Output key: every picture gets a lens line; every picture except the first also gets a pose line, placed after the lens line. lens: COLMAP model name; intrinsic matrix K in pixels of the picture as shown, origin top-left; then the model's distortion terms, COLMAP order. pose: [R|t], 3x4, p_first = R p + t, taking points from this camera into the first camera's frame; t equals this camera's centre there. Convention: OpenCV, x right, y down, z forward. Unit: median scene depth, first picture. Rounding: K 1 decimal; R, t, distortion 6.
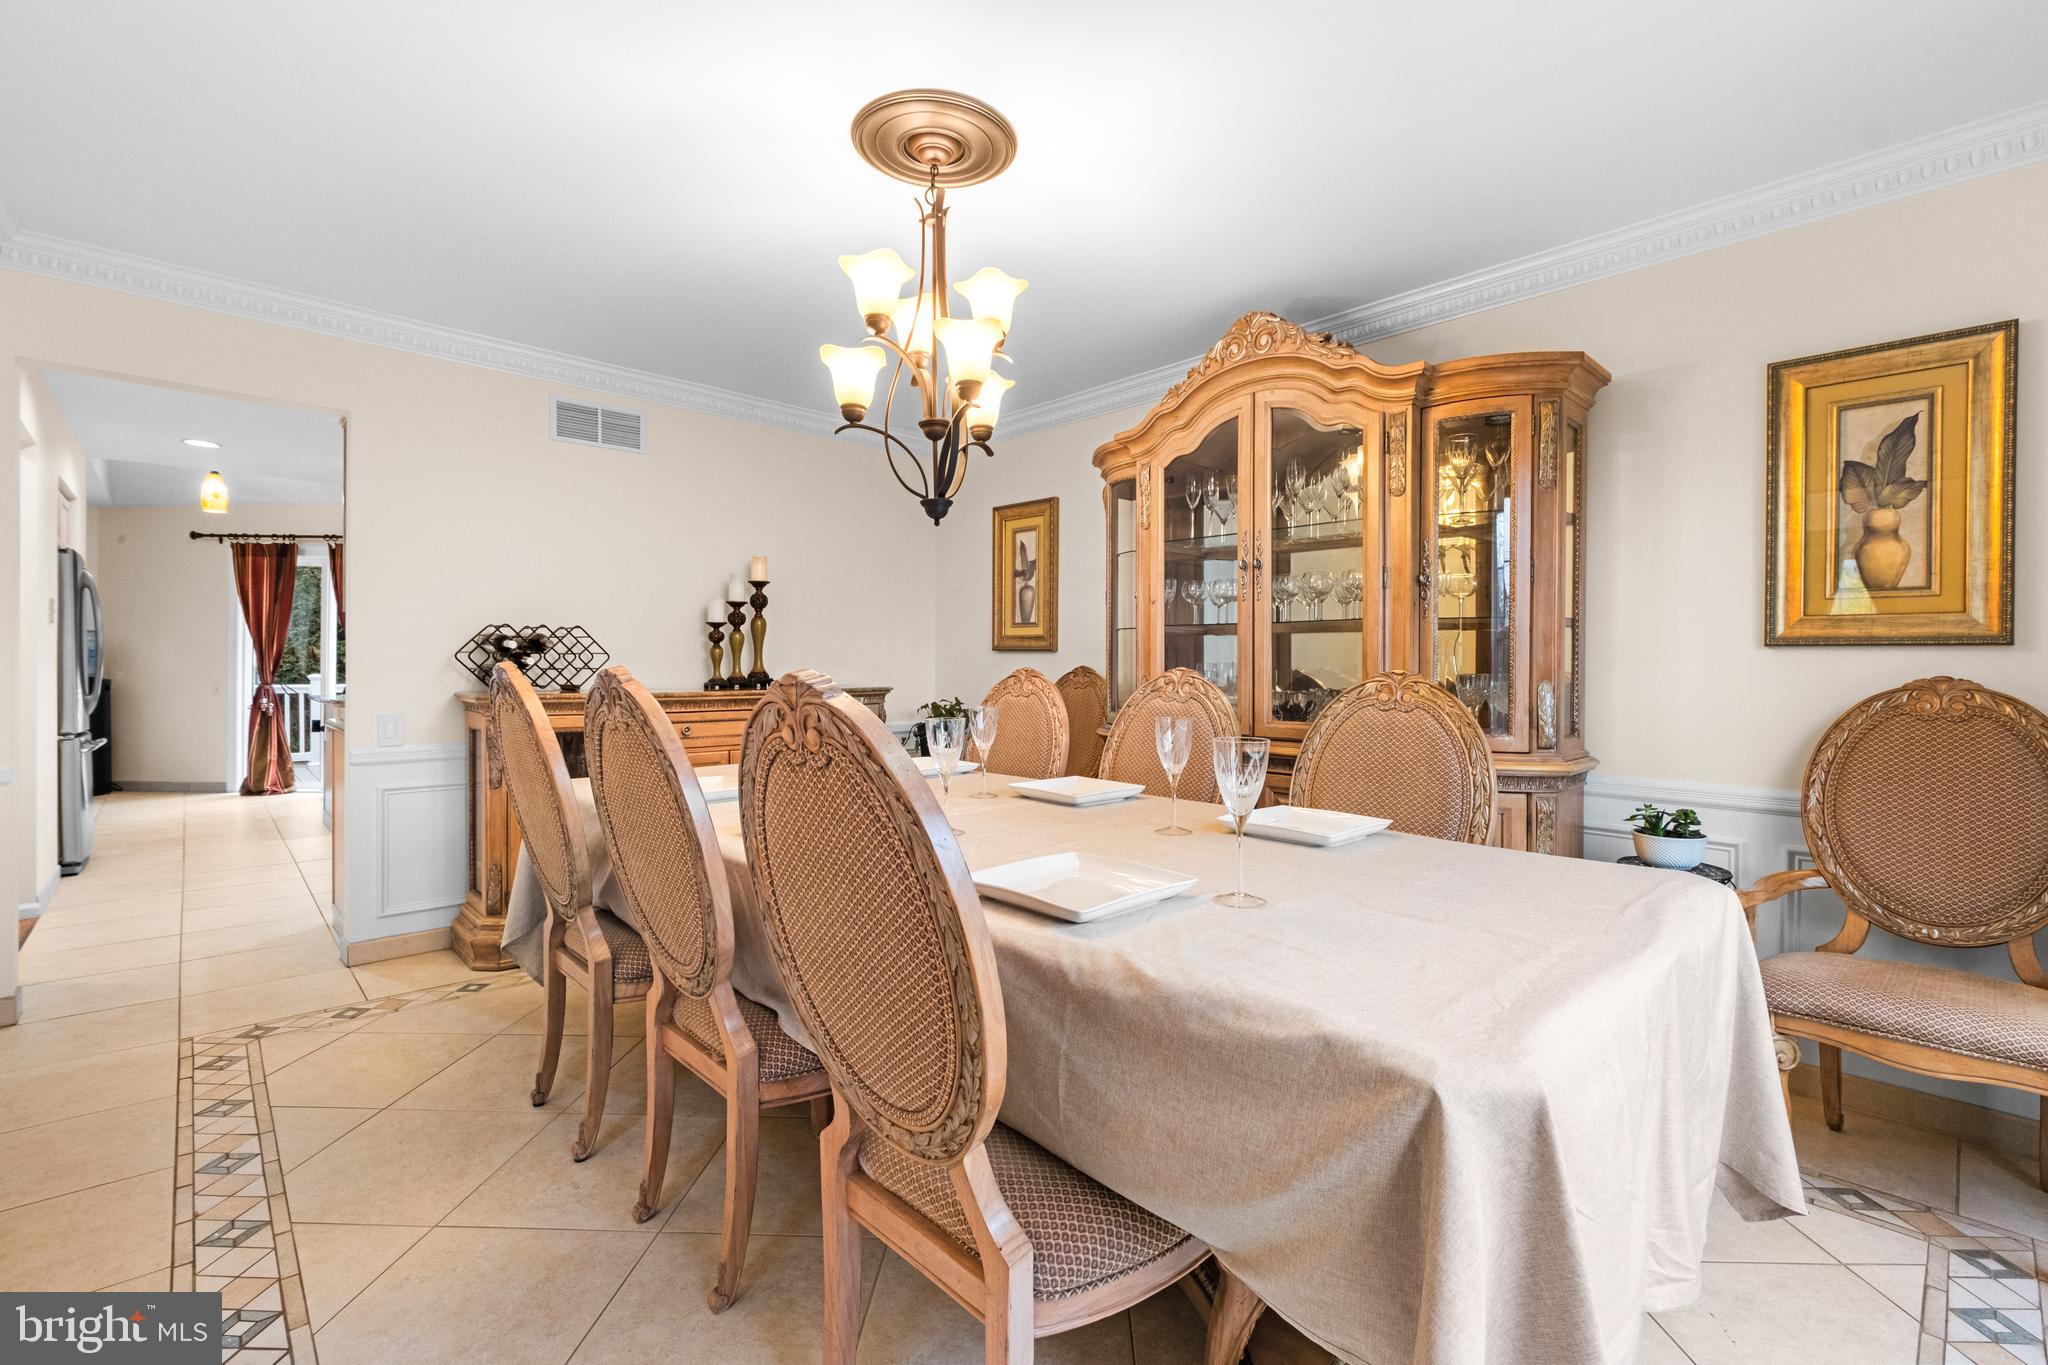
lens RADIAL K [[900.1, 0, 1026.8], [0, 900.1, 675.3], [0, 0, 1]] dist [0.008267, -0.000946]
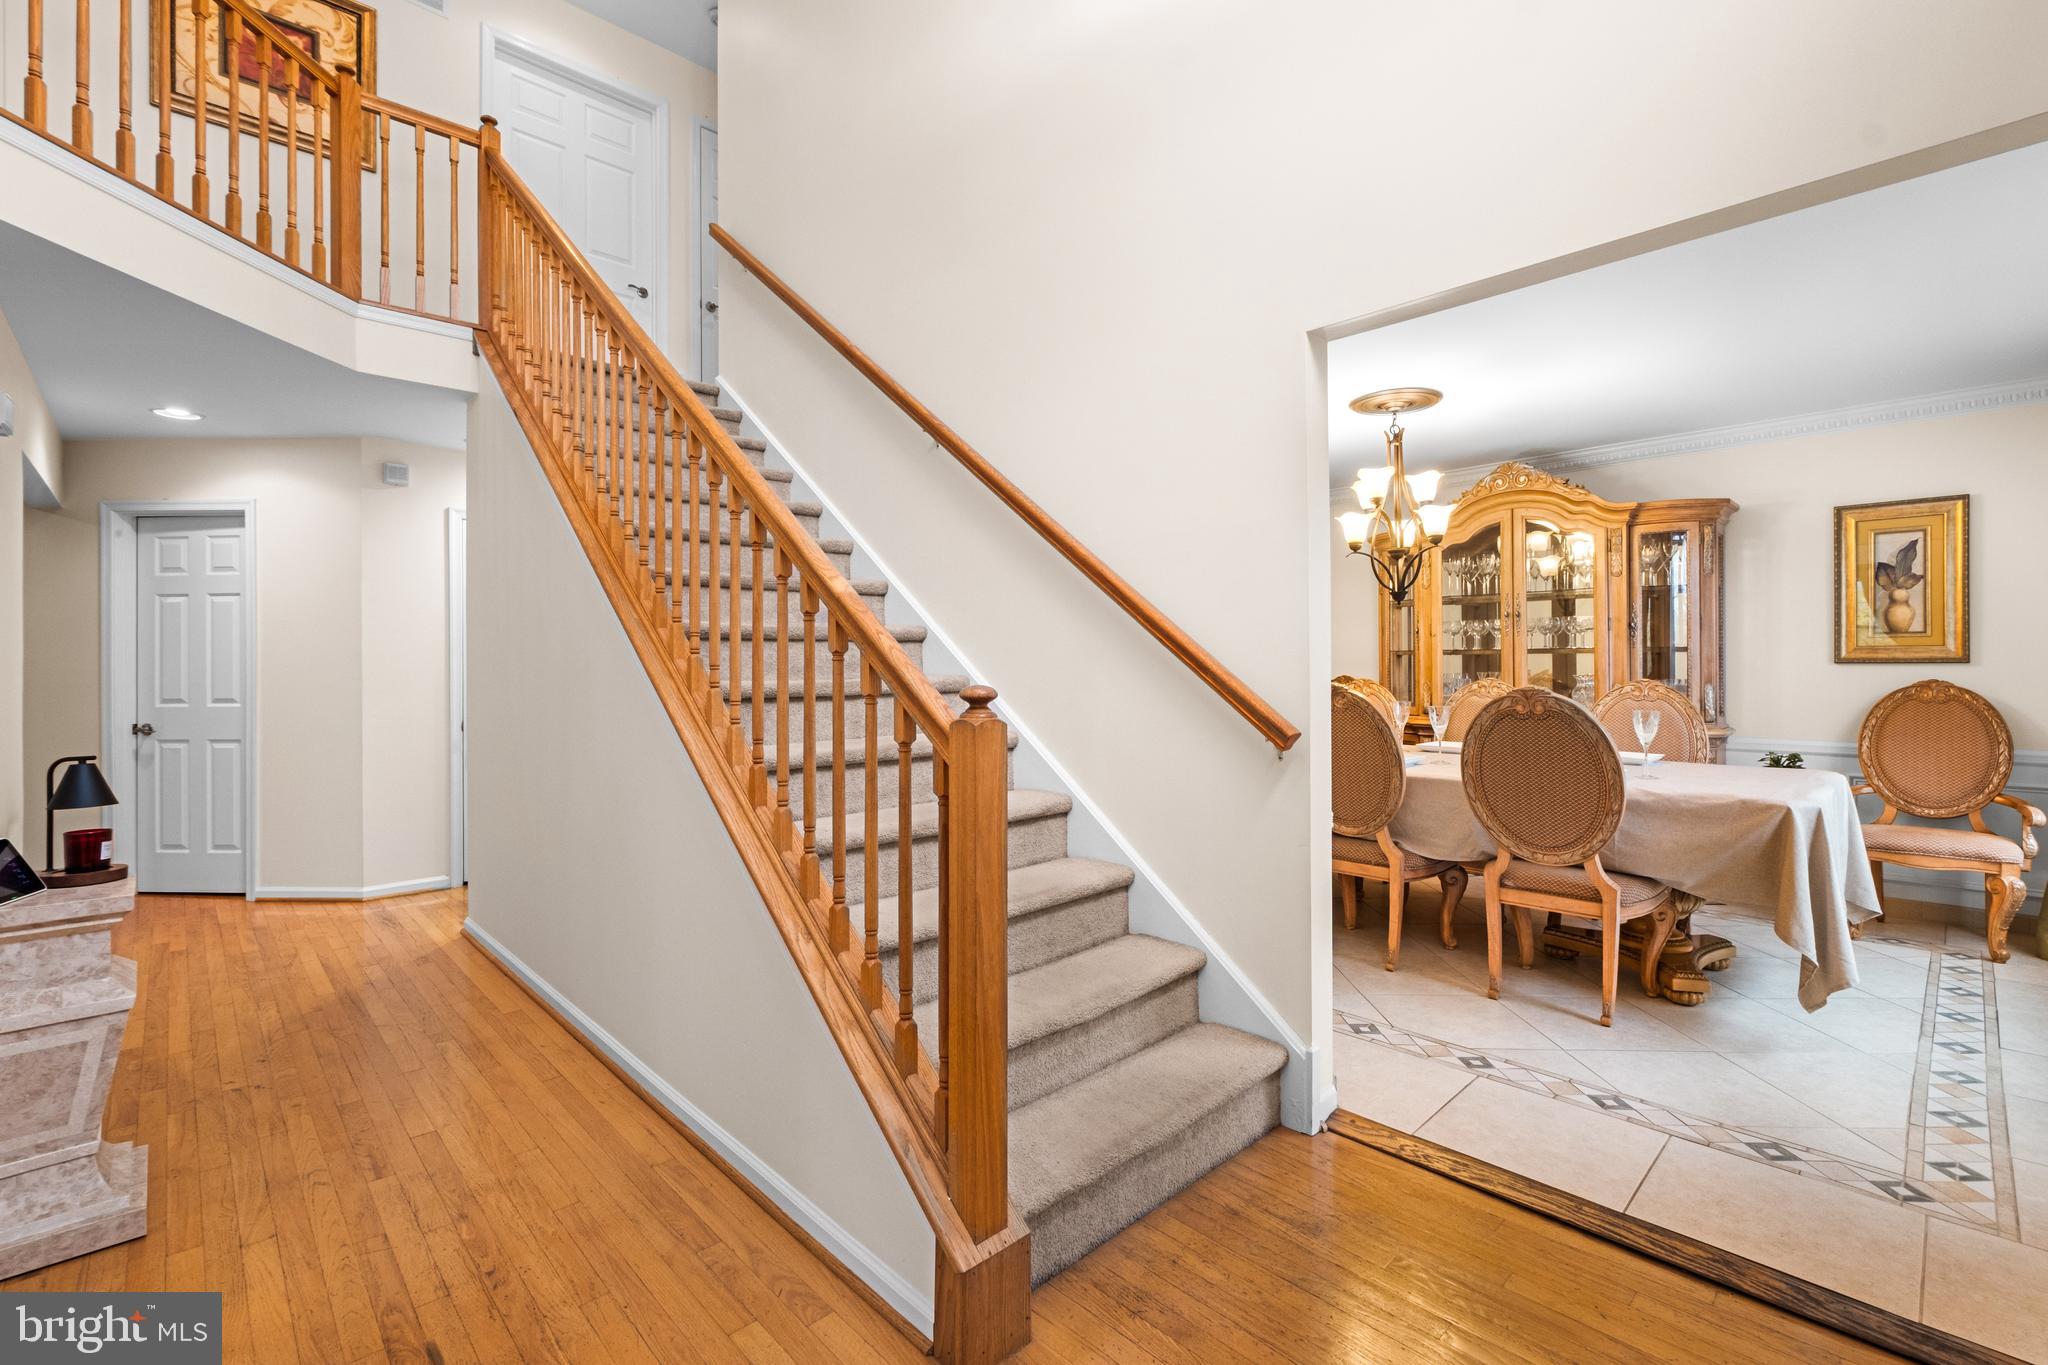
lens RADIAL K [[900.1, 0, 1026.8], [0, 900.1, 675.3], [0, 0, 1]] dist [0.008267, -0.000946]
pose [[0.999907, -0.010474, 0.008763, -0.865248], [0.010510, 0.999937, -0.004013, -0.018968], [-0.008720, 0.004105, 0.999954, -0.843454]]
